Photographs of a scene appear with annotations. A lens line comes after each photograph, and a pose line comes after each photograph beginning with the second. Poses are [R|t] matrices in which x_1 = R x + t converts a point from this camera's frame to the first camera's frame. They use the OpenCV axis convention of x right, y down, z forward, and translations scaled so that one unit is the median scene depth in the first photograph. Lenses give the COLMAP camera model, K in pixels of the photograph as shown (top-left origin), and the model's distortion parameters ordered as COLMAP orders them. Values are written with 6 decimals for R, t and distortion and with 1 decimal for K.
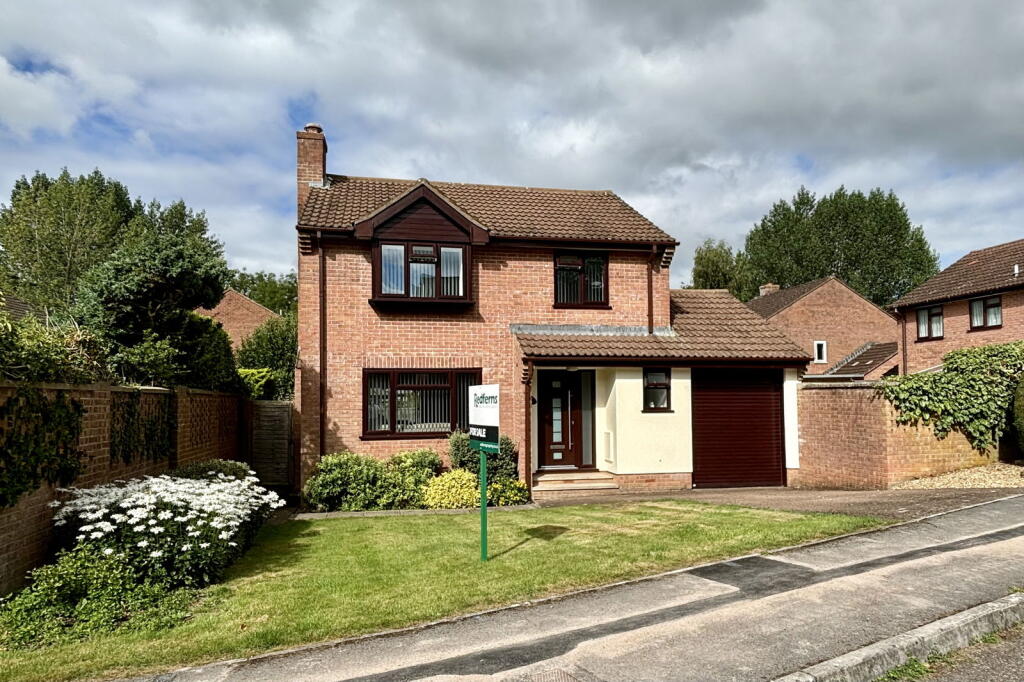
lens RADIAL K [[667.8, 0, 512.4], [0, 667.8, 367.8], [0, 0, 1]] dist [0.054781, -0.080494]
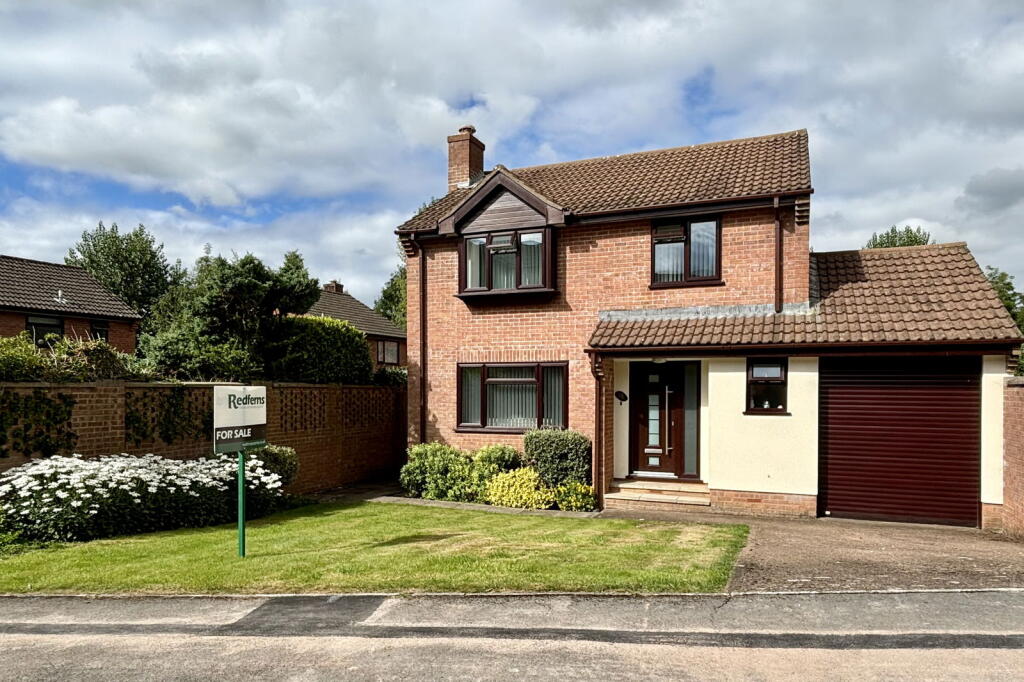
lens RADIAL K [[680.9, 0, 510.7], [0, 680.9, 391.5], [0, 0, 1]] dist [0.056644, -0.081121]
pose [[0.827605, 0.012743, -0.561166, 0.417625], [0.017633, 0.998659, 0.048681, -0.004690], [0.561033, -0.050184, 0.826271, 0.174191]]
